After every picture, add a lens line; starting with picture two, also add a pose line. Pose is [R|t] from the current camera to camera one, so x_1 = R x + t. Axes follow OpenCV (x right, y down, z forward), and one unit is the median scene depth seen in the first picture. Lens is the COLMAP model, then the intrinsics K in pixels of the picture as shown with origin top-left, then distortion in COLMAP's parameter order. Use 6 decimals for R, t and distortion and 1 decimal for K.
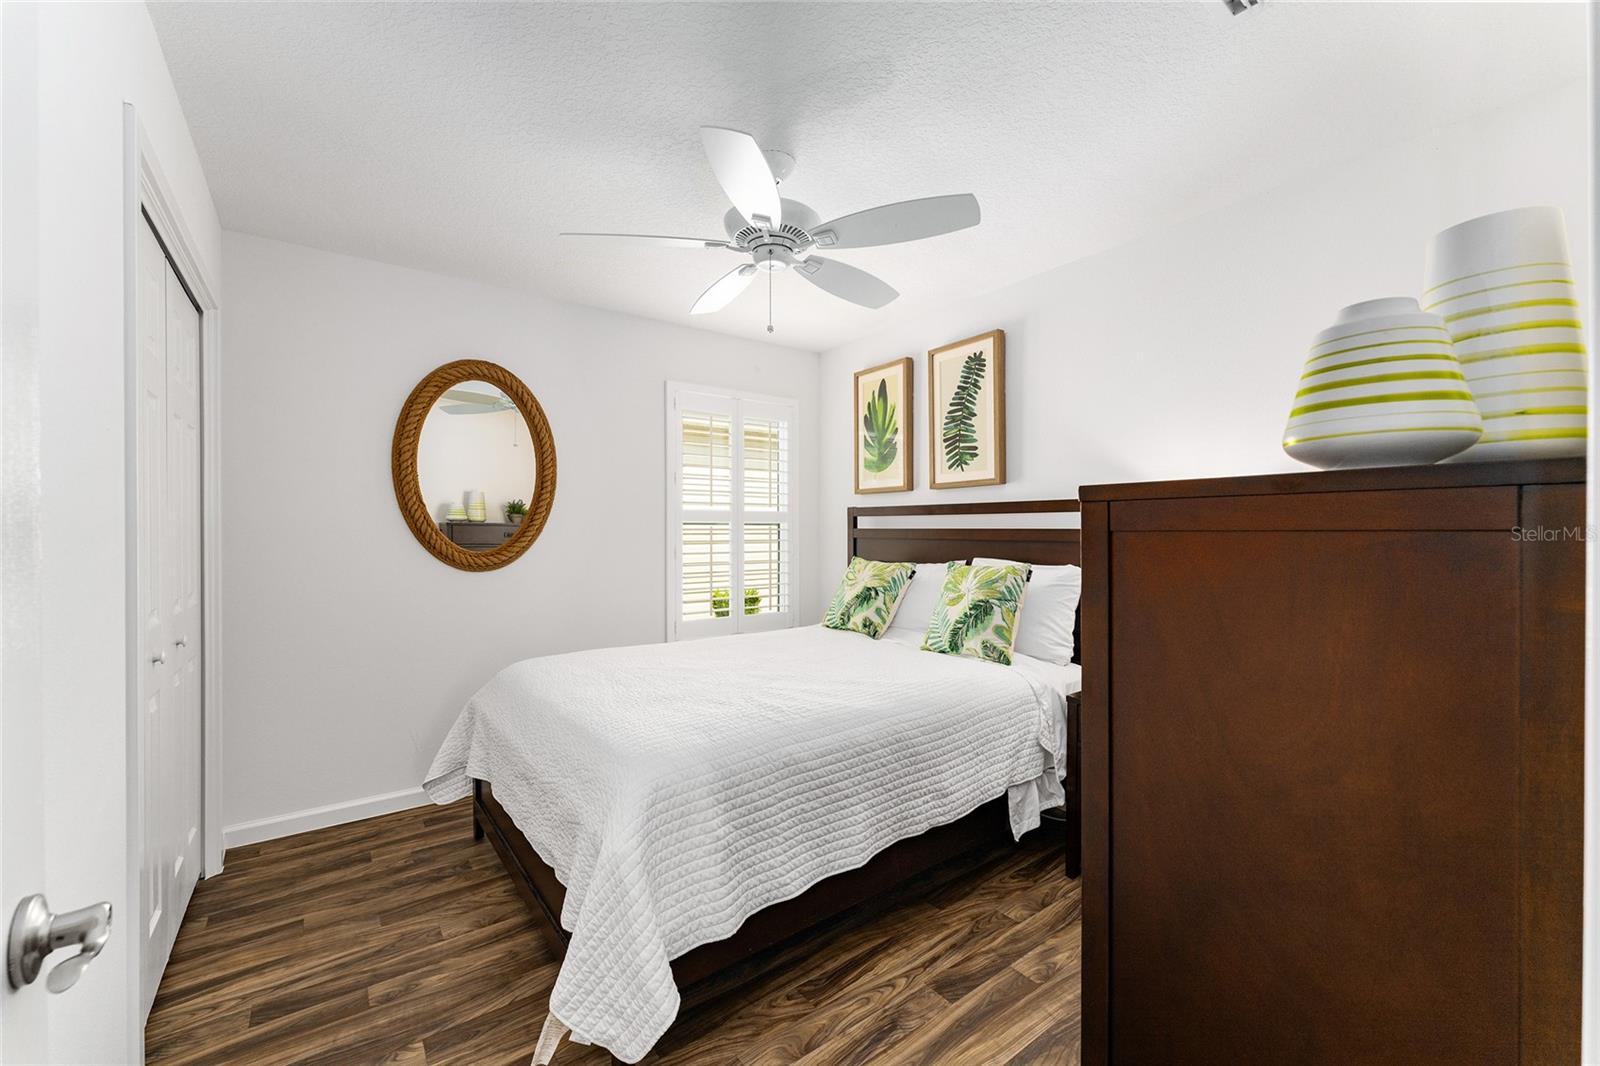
lens RADIAL K [[636.3, 0, 800.0], [0, 636.3, 533.0], [0, 0, 1]] dist [-0.034506, 0.000028]
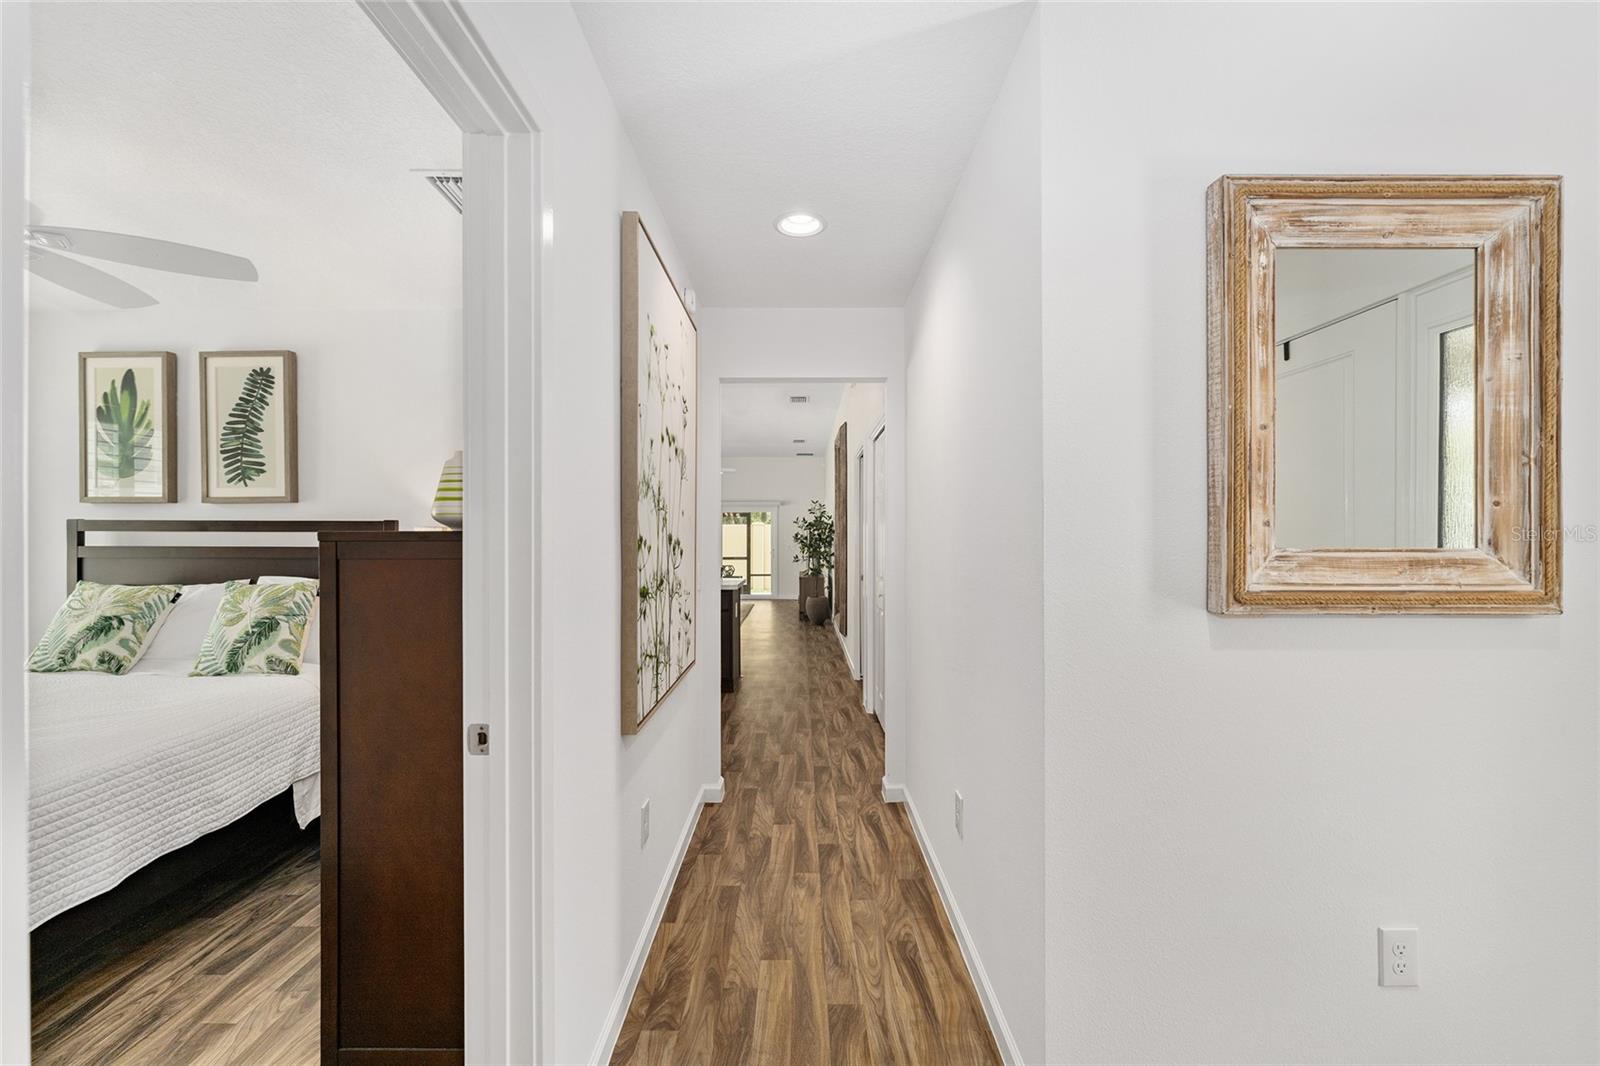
lens RADIAL K [[680.7, 0, 781.1], [0, 680.7, 537.8], [0, 0, 1]] dist [0.008716, 0.000019]
pose [[0.621132, 0.000432, 0.783706, -0.055991], [0.003958, 0.999985, -0.003688, -0.013495], [-0.783696, 0.005393, 0.621121, -0.296453]]
